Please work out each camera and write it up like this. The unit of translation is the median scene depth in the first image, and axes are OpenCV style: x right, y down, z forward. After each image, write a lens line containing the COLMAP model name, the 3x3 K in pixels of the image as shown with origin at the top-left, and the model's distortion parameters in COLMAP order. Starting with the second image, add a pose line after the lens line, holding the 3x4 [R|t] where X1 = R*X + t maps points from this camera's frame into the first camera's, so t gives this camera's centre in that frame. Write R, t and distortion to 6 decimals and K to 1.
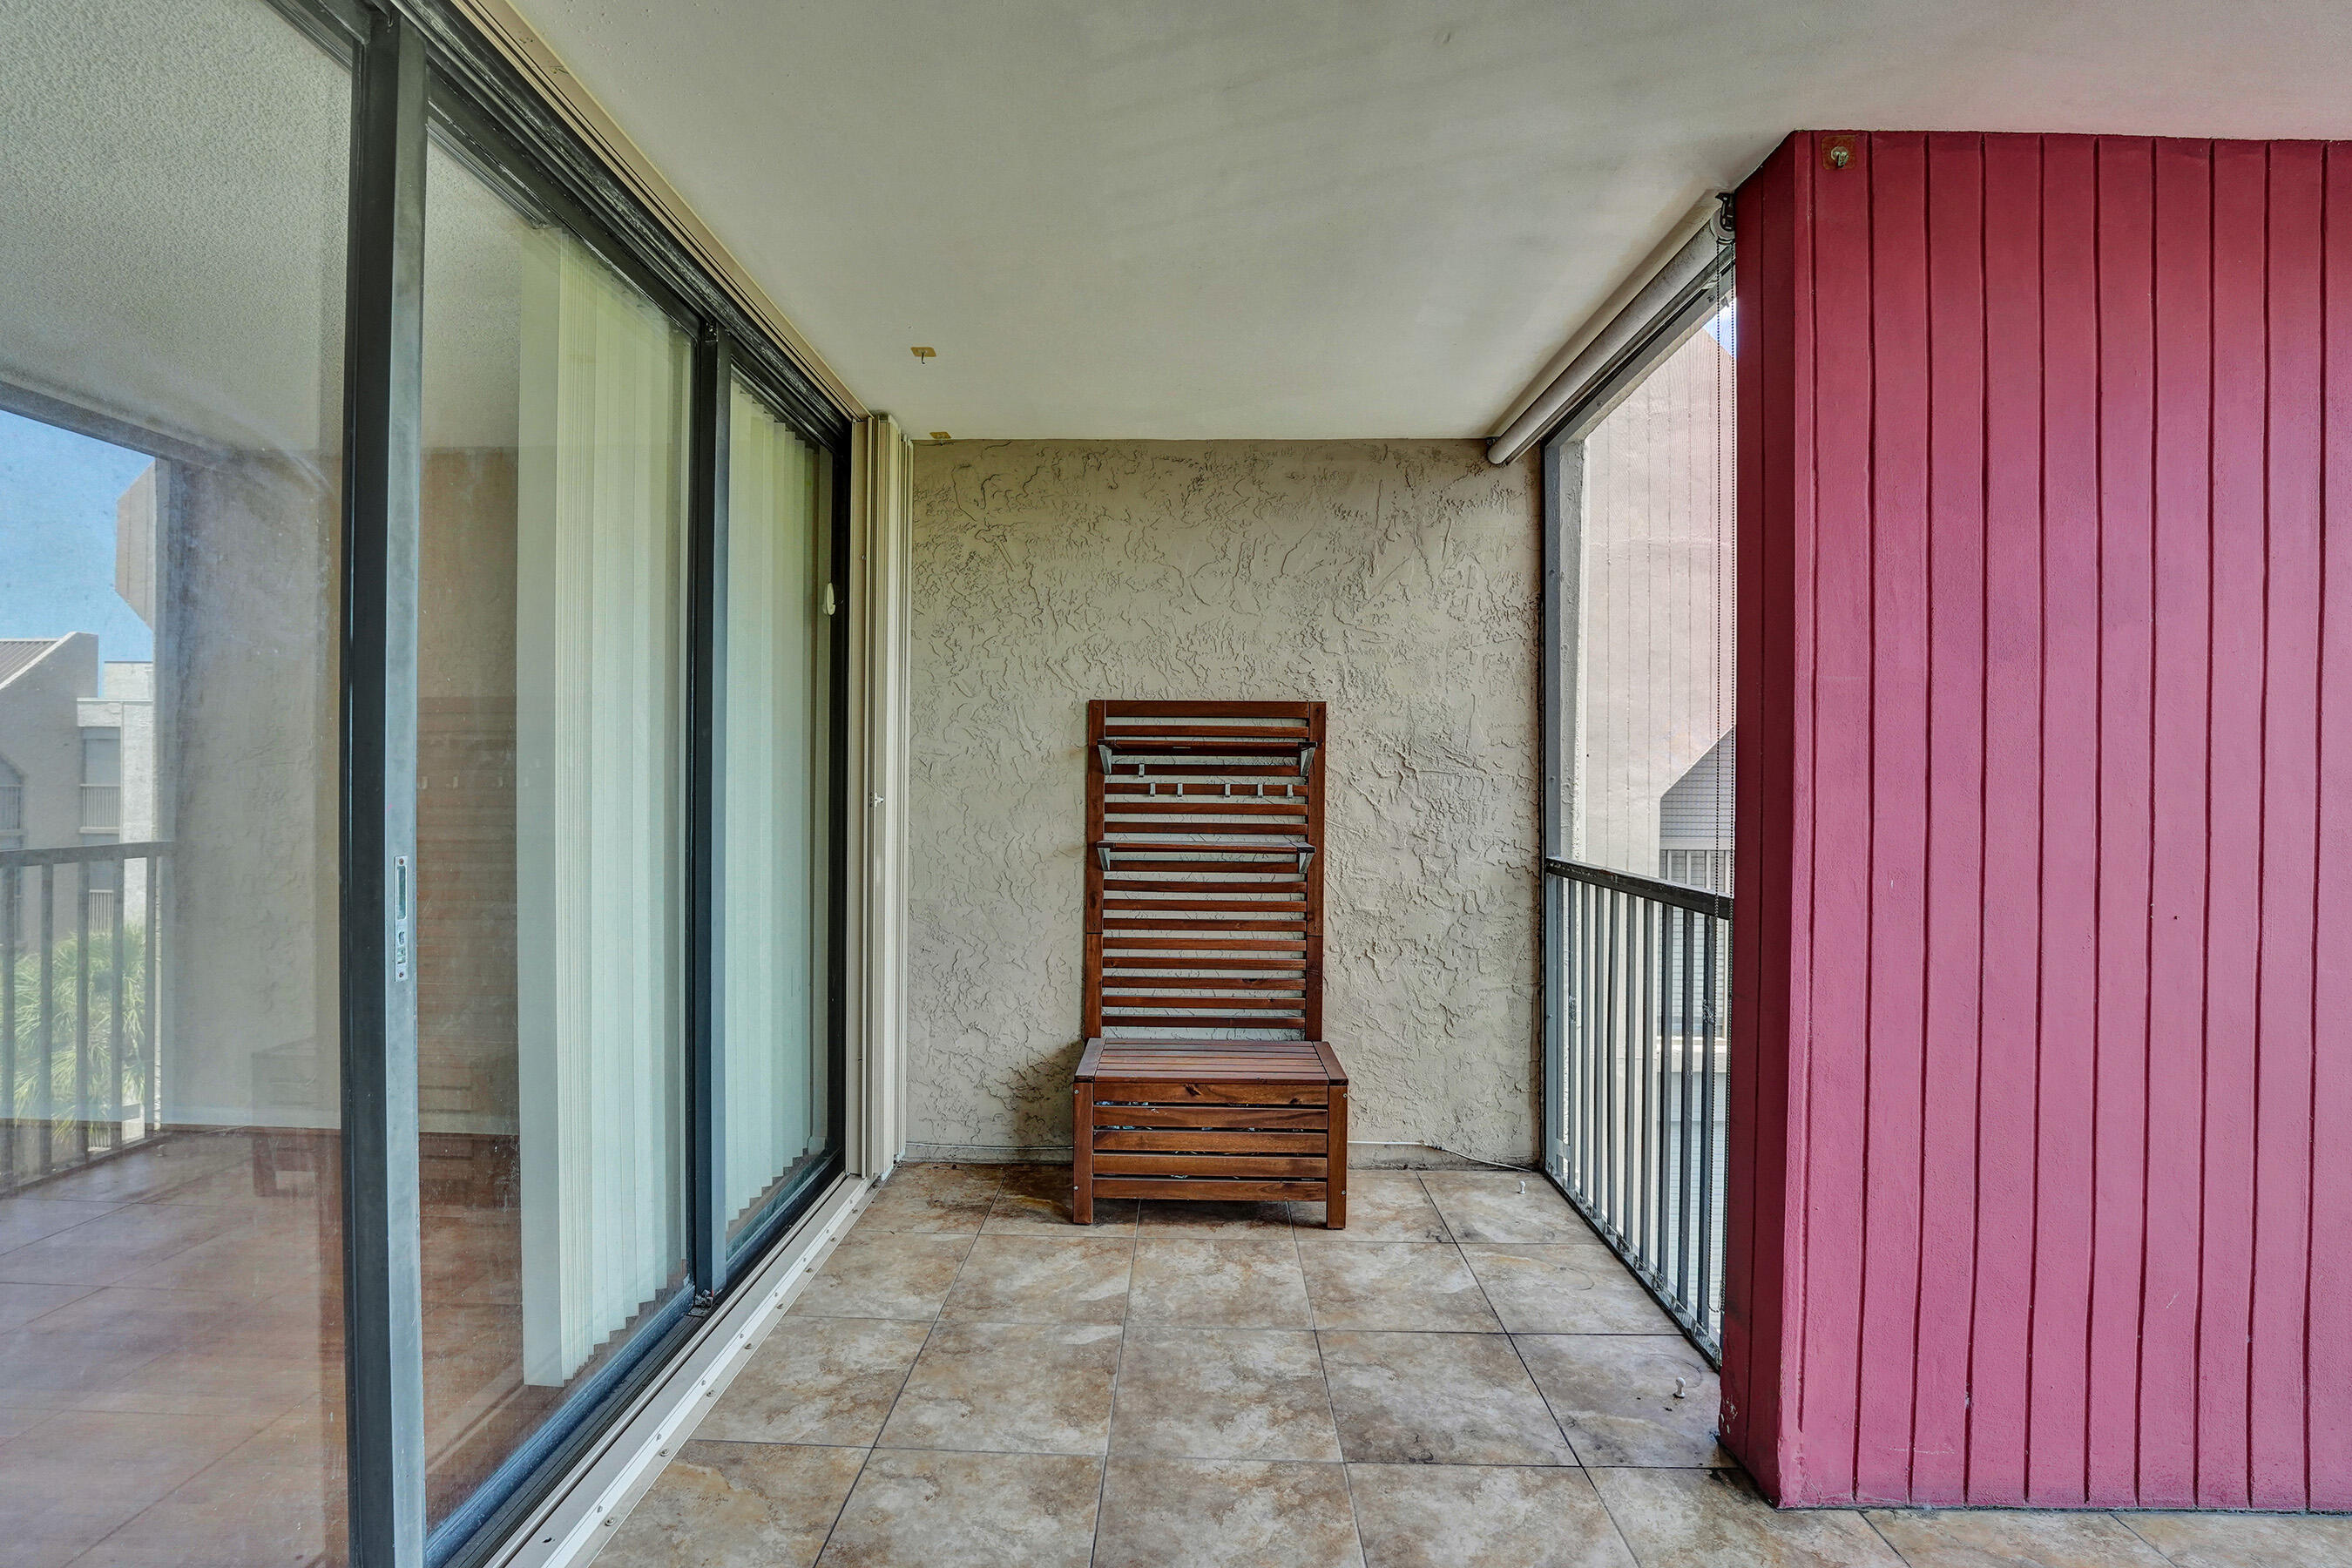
lens RADIAL K [[979.6, 0, 1174.0], [0, 979.6, 800.3], [0, 0, 1]] dist [-0.025377, 0.000486]
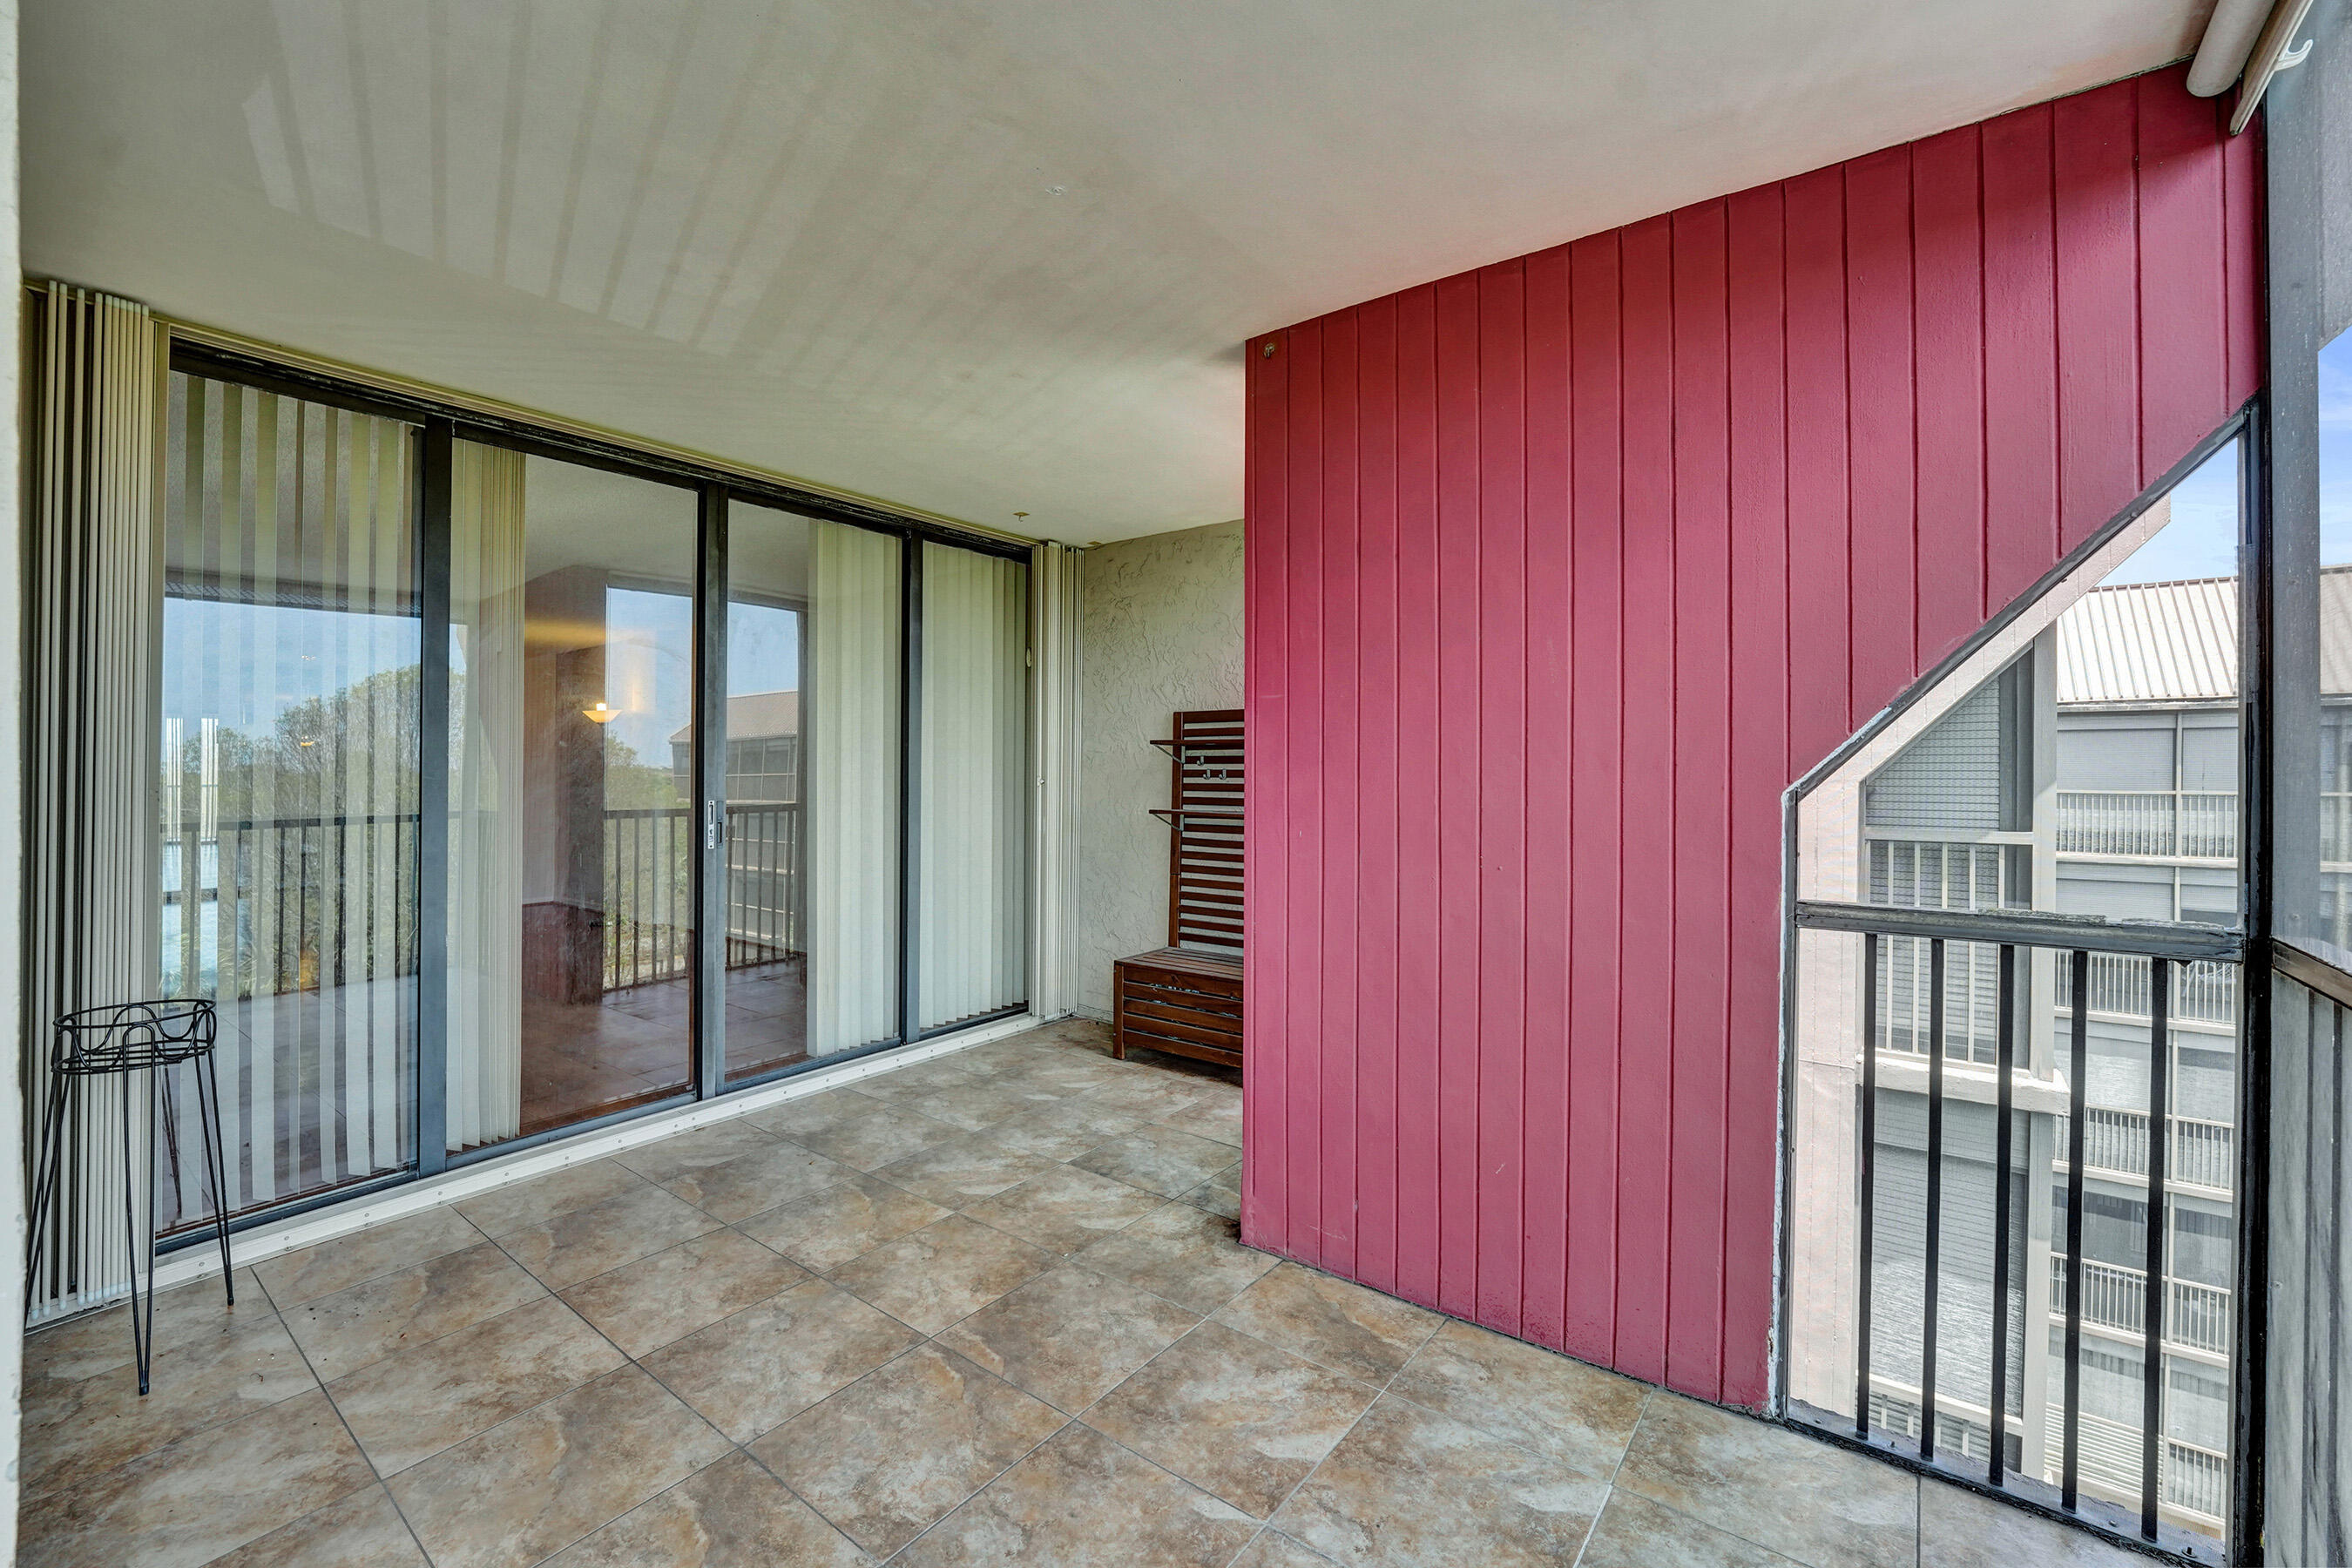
lens RADIAL K [[972.4, 0, 1165.0], [0, 972.4, 780.4], [0, 0, 1]] dist [-0.027256, 0.000666]
pose [[0.808619, -0.002239, -0.588329, 0.835521], [-0.004897, 0.999933, -0.010536, 0.014717], [0.588313, 0.011400, 0.808553, -0.182886]]
